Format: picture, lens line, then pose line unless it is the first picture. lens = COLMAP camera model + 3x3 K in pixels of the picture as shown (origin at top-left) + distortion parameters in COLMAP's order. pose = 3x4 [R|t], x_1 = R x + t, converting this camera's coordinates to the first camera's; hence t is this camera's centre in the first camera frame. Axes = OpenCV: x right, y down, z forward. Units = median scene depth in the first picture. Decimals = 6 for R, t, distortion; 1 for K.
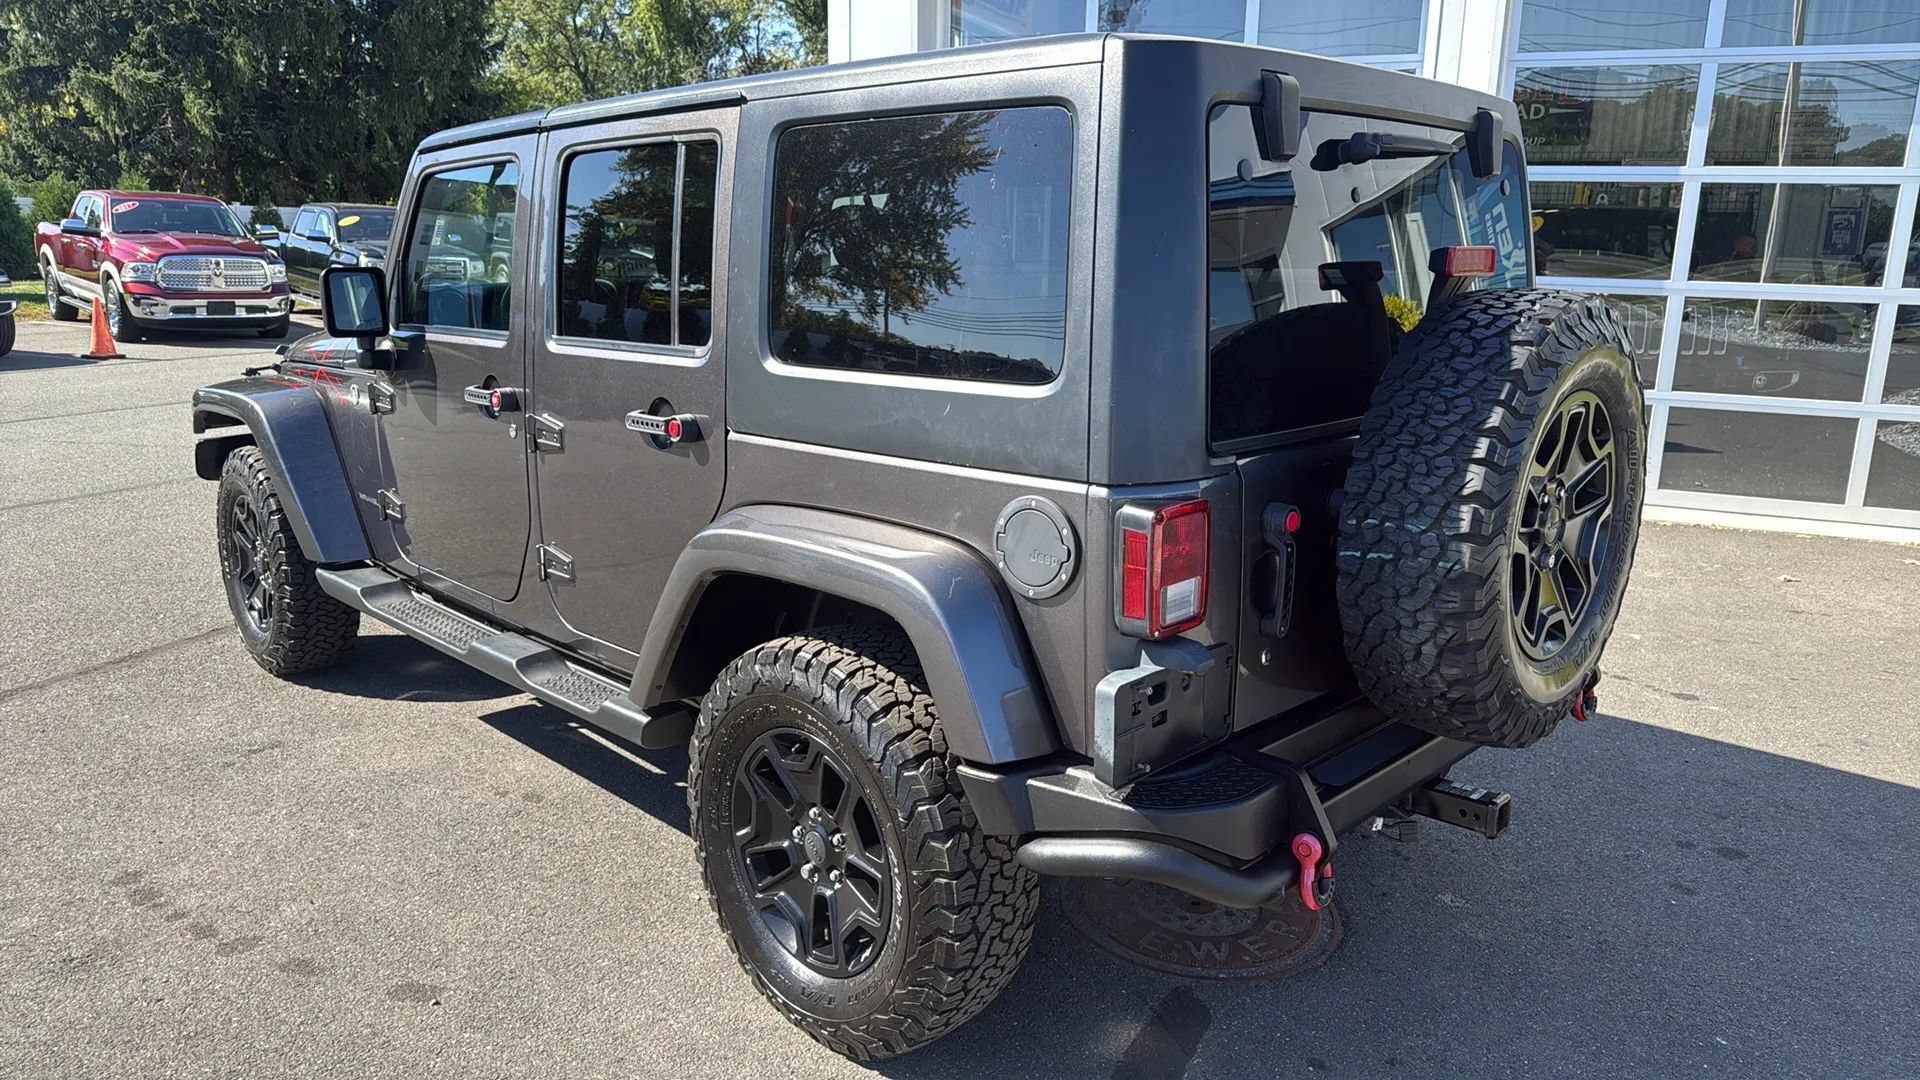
lens RADIAL K [[1304.2, 0, 965.2], [0, 1304.2, 512.8], [0, 0, 1]] dist [0.022662, -0.030905]
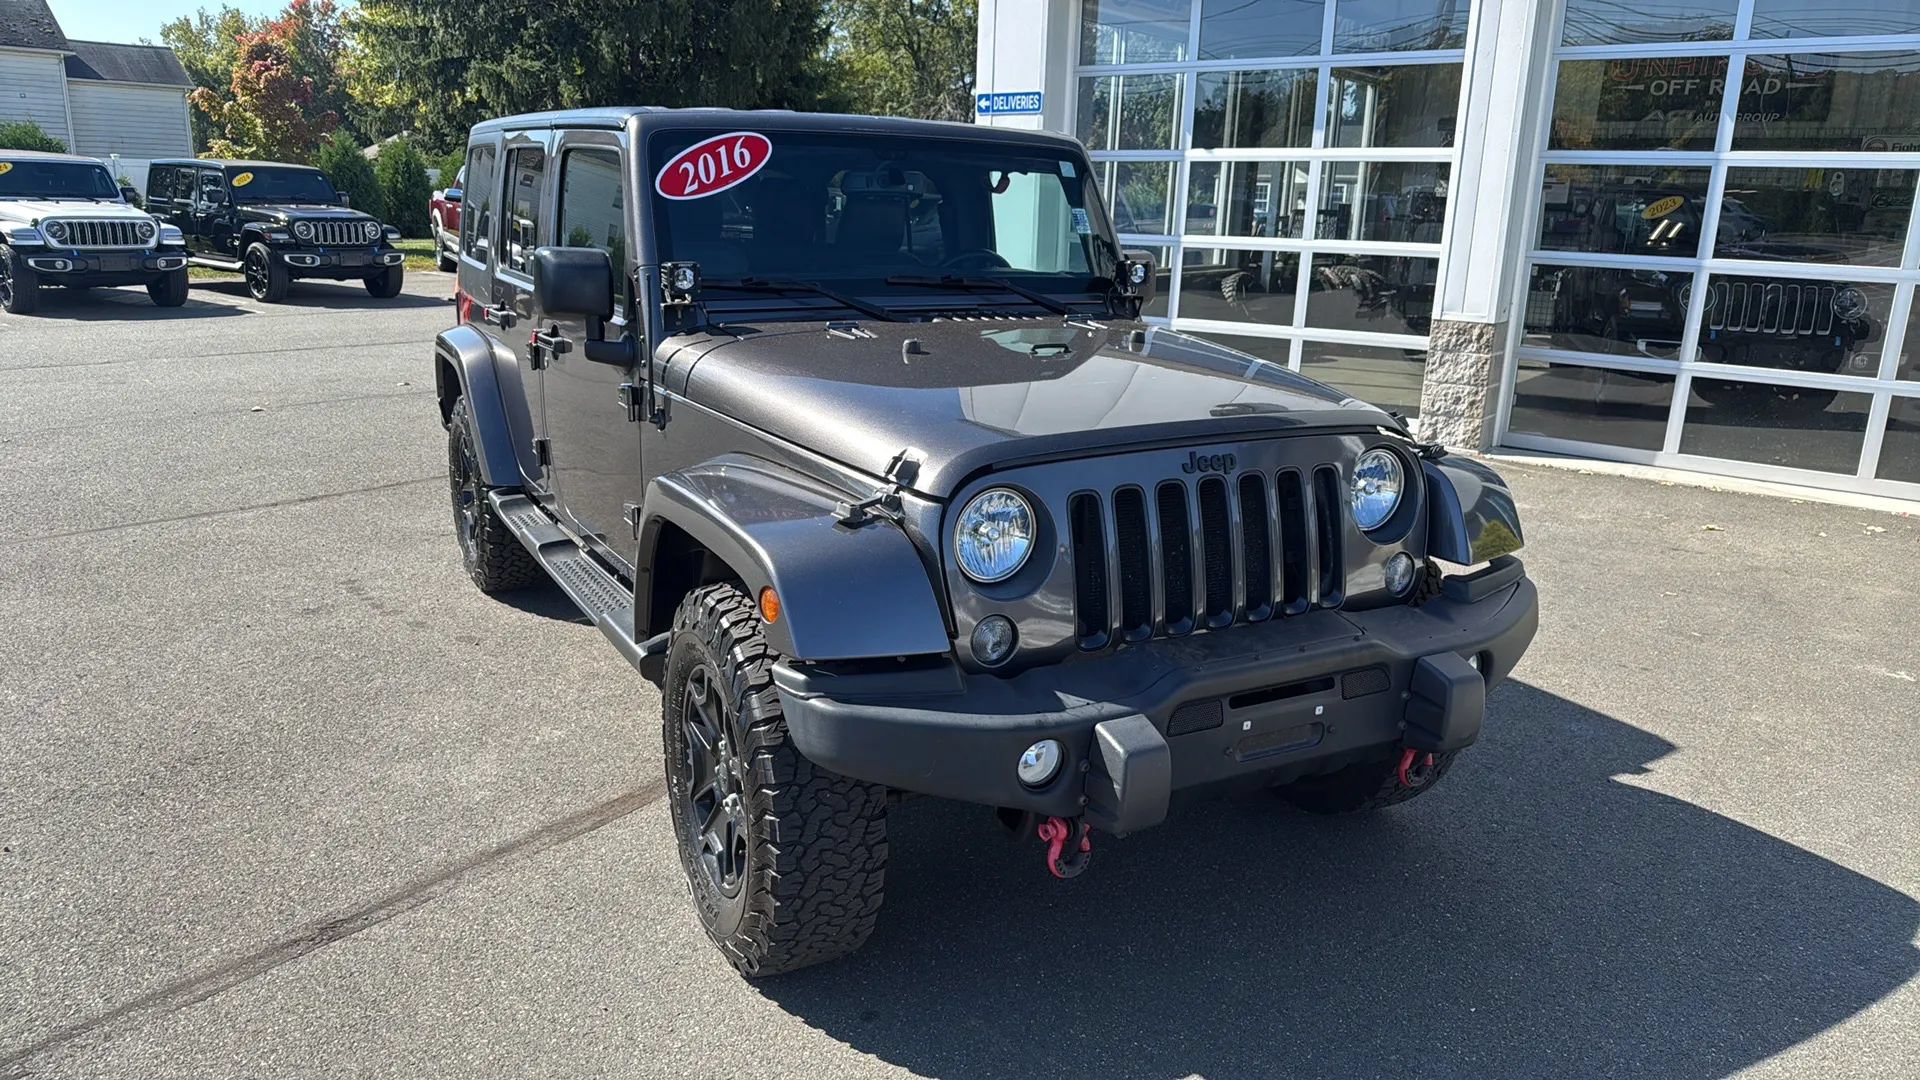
lens RADIAL K [[1304.2, 0, 942.6], [0, 1304.2, 521.6], [0, 0, 1]] dist [0.022662, -0.030905]
pose [[0.965254, 0.069778, -0.251826, 0.439535], [-0.063034, 0.997406, 0.034759, 0.075583], [0.253598, -0.017678, 0.967148, -0.376201]]
